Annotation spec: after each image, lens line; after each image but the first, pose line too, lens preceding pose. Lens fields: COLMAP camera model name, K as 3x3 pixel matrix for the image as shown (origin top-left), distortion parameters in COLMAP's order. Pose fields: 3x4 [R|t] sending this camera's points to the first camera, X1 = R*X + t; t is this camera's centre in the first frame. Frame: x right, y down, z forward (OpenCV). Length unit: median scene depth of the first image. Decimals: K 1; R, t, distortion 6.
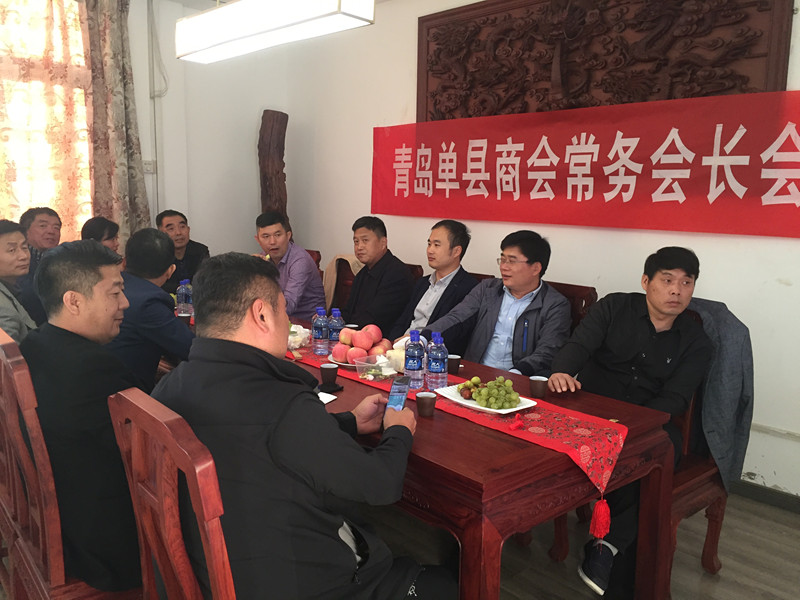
lens RADIAL K [[668.6, 0, 406.8], [0, 668.6, 299.0], [0, 0, 1]] dist [0.008603, -0.075927]
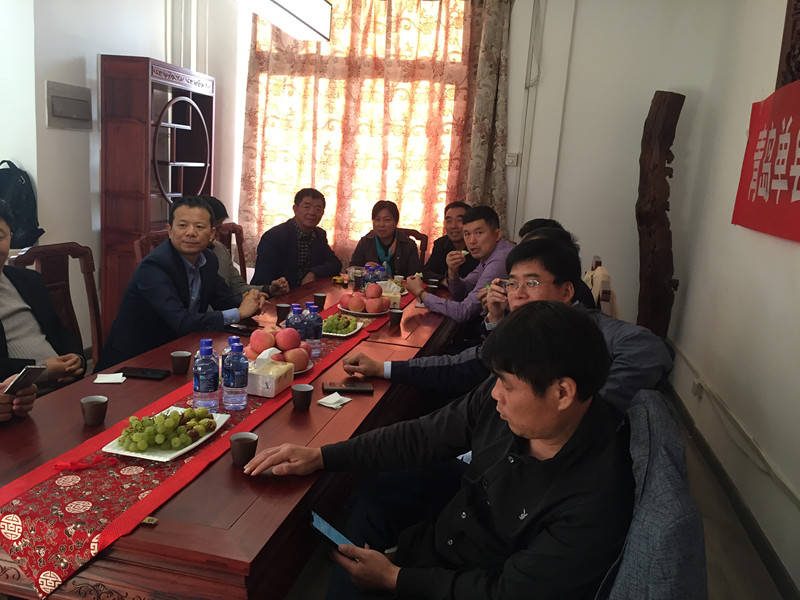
lens RADIAL K [[668.6, 0, 406.8], [0, 668.6, 299.0], [0, 0, 1]] dist [0.008603, -0.075927]
pose [[0.594149, 0.159227, -0.788438, 0.436096], [-0.161049, 0.983911, 0.077341, -0.061299], [0.788067, 0.081025, 0.610233, 0.387910]]
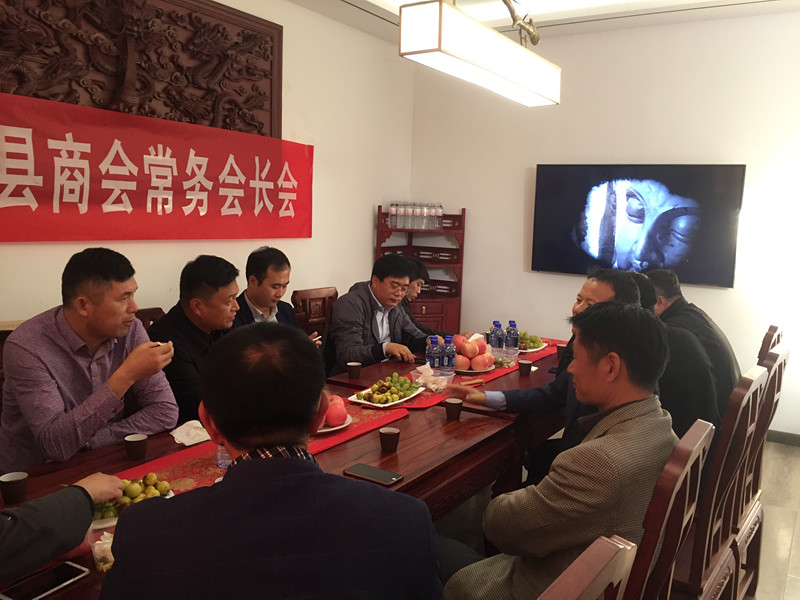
lens RADIAL K [[668.6, 0, 406.8], [0, 668.6, 299.0], [0, 0, 1]] dist [0.008603, -0.075927]
pose [[-0.265712, -0.142813, 0.953416, -0.756280], [0.112141, 0.977674, 0.177700, -0.155597], [-0.957508, 0.154134, -0.243765, 0.894003]]
